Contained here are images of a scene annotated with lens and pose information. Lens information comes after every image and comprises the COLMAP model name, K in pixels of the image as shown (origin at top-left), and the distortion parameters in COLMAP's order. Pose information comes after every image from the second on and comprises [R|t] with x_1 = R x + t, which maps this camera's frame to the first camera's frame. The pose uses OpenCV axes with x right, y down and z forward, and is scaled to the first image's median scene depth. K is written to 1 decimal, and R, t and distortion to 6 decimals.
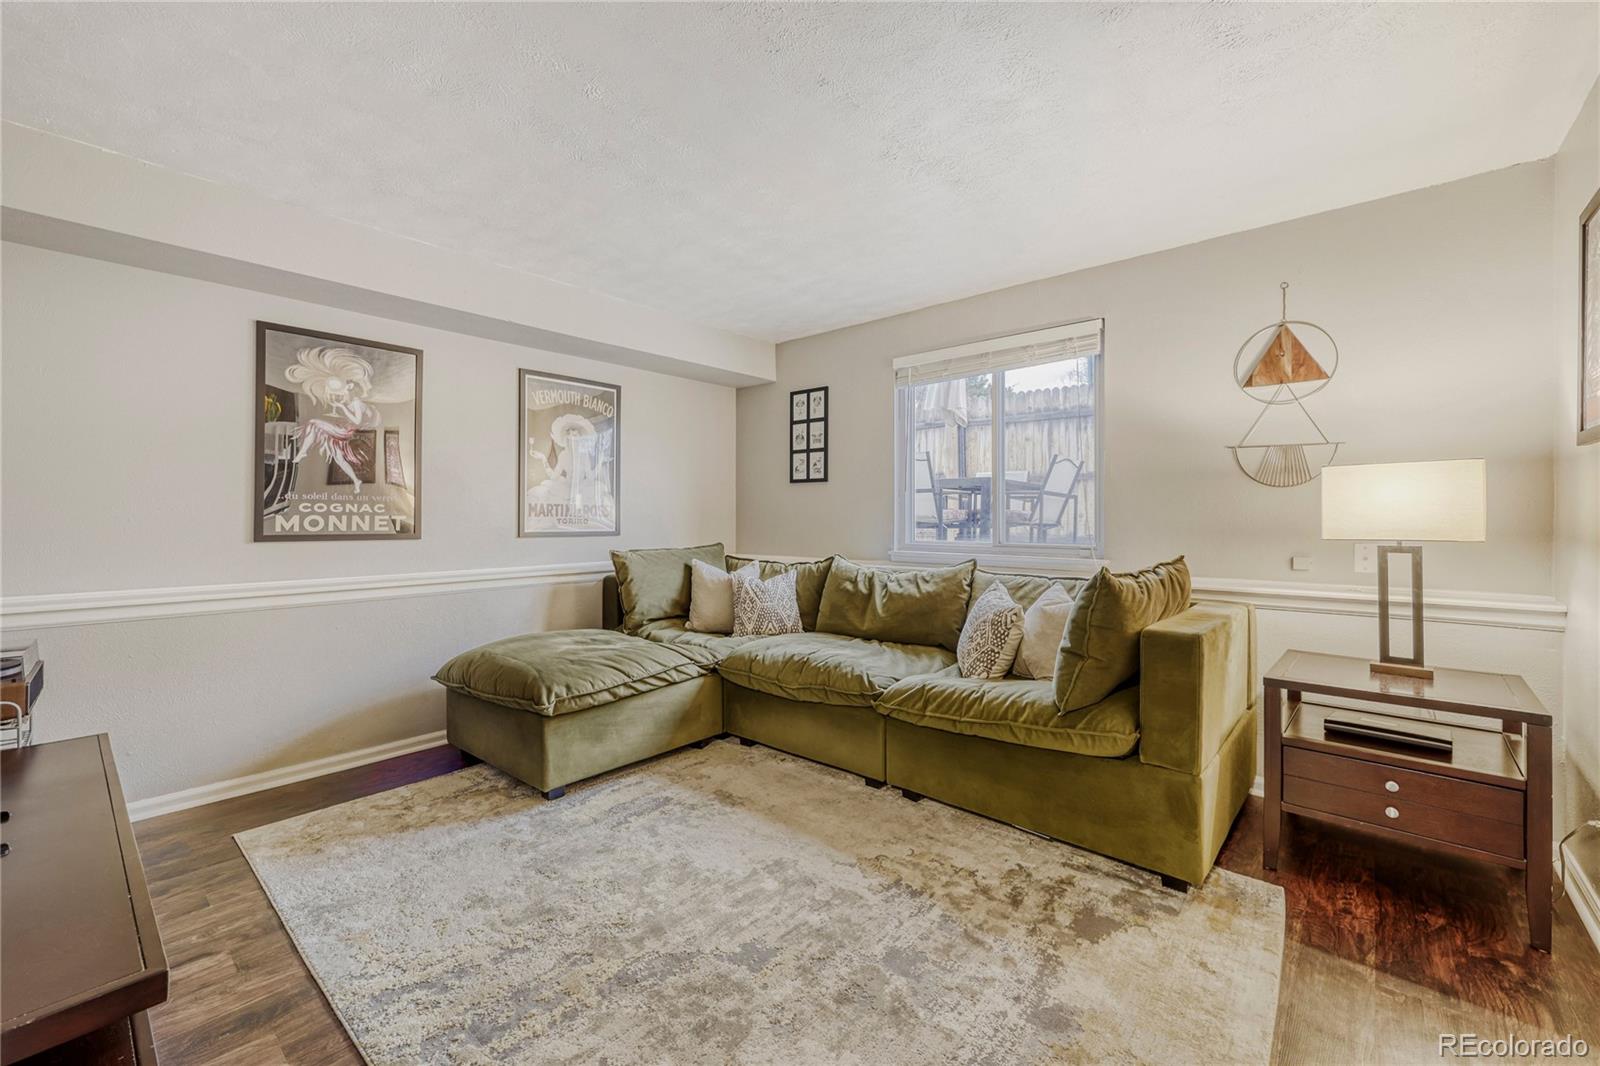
lens RADIAL K [[648.5, 0, 788.7], [0, 648.5, 519.0], [0, 0, 1]] dist [0.001566, 0.000794]
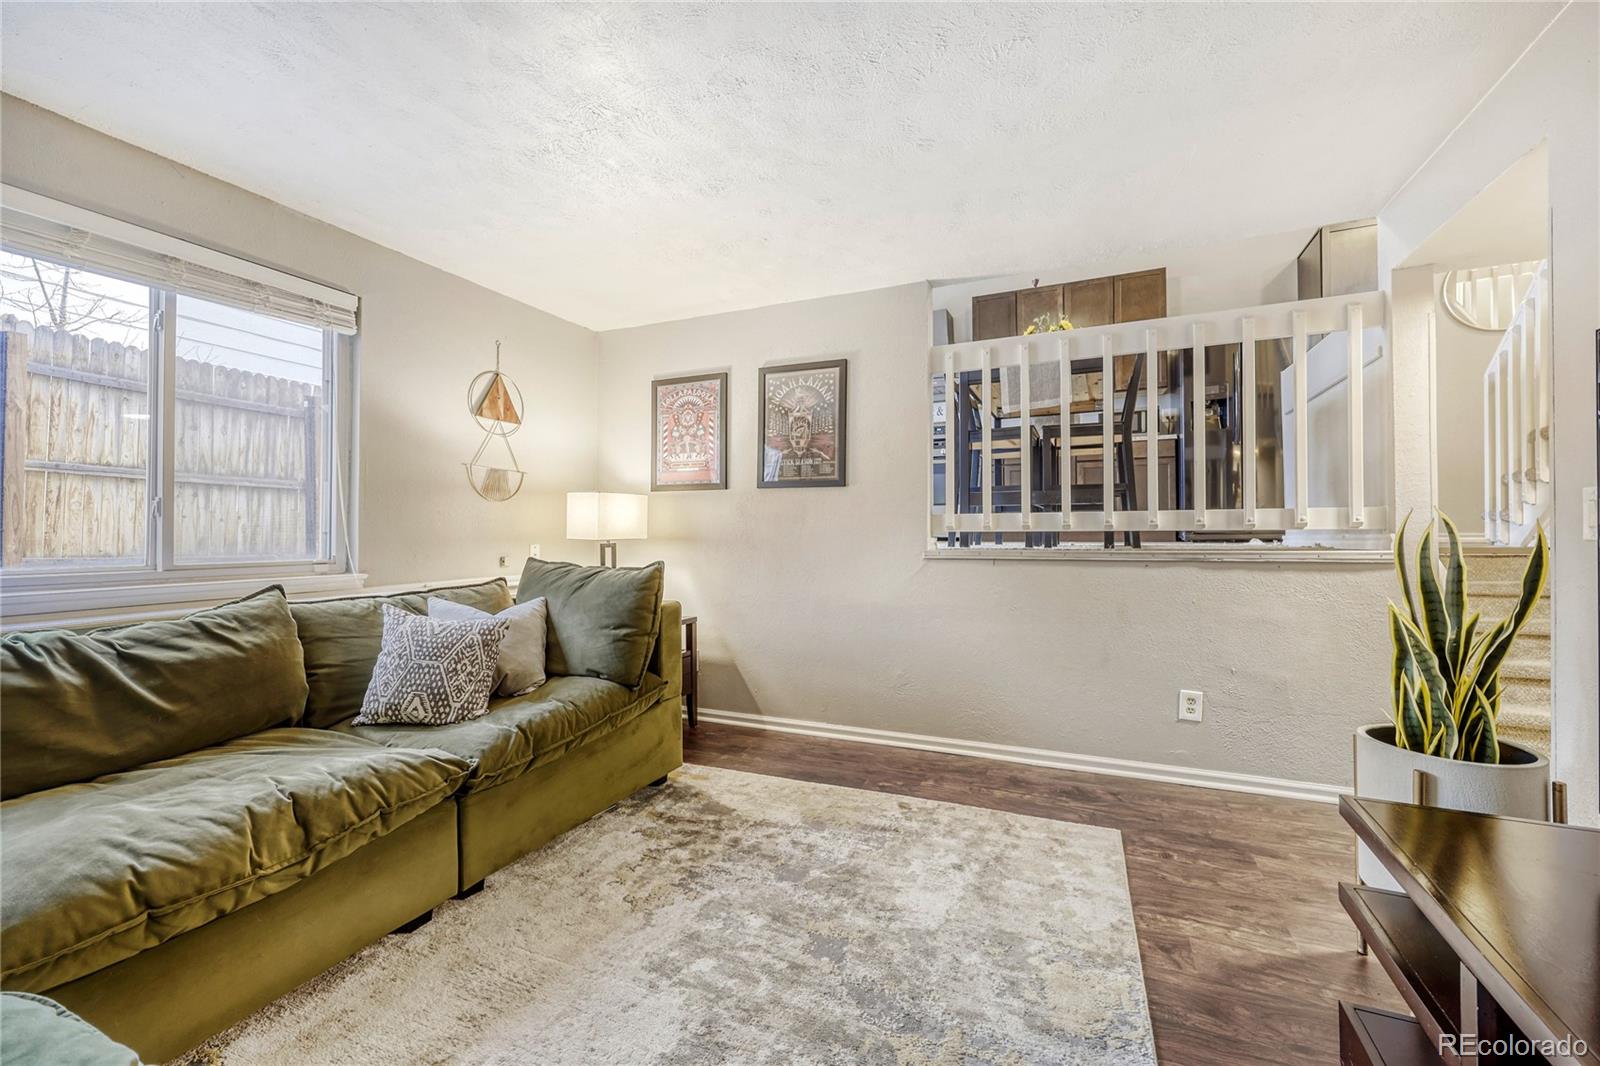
lens RADIAL K [[648.5, 0, 800.1], [0, 648.5, 530.4], [0, 0, 1]] dist [0.001566, 0.000794]
pose [[-0.307521, 0.000239, 0.951541, -0.699859], [0.005496, 0.999984, 0.001525, 0.008805], [-0.951525, 0.005699, -0.307517, 0.931199]]
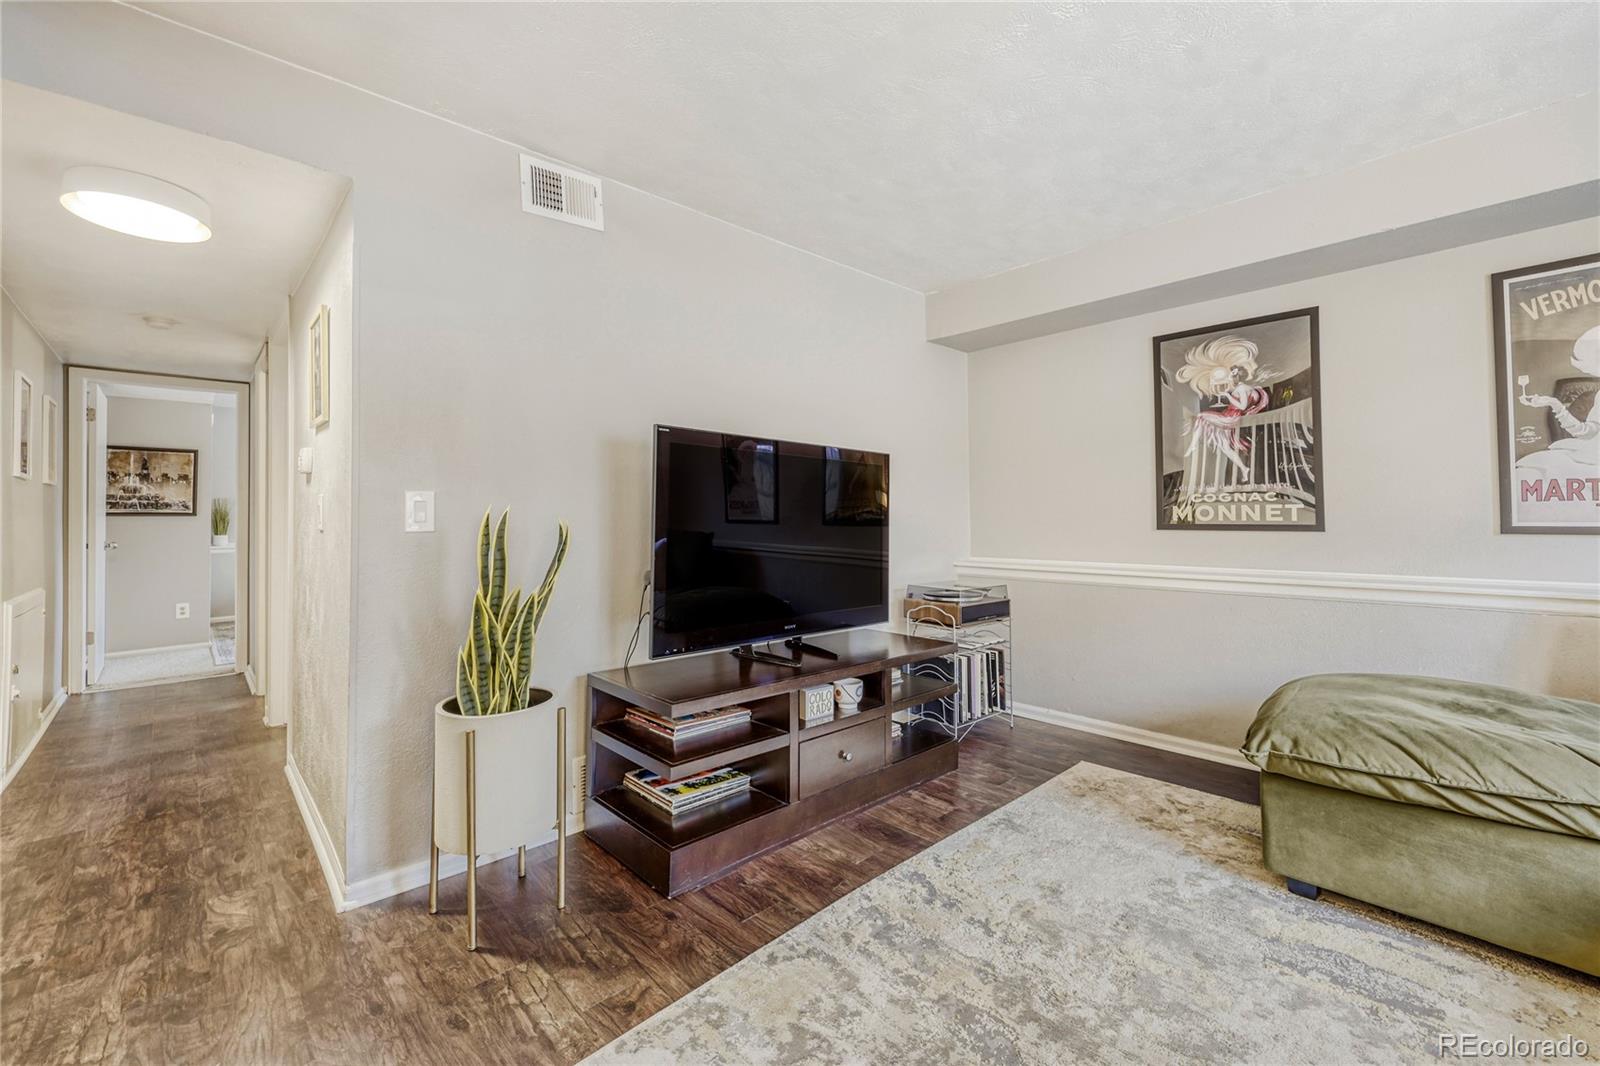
lens RADIAL K [[648.5, 0, 798.9], [0, 648.5, 502.7], [0, 0, 1]] dist [0.001566, 0.000794]
pose [[-0.078393, -0.019543, -0.996731, 0.446987], [0.008552, 0.999758, -0.020275, 0.006924], [0.996886, -0.010114, -0.078207, 0.552522]]
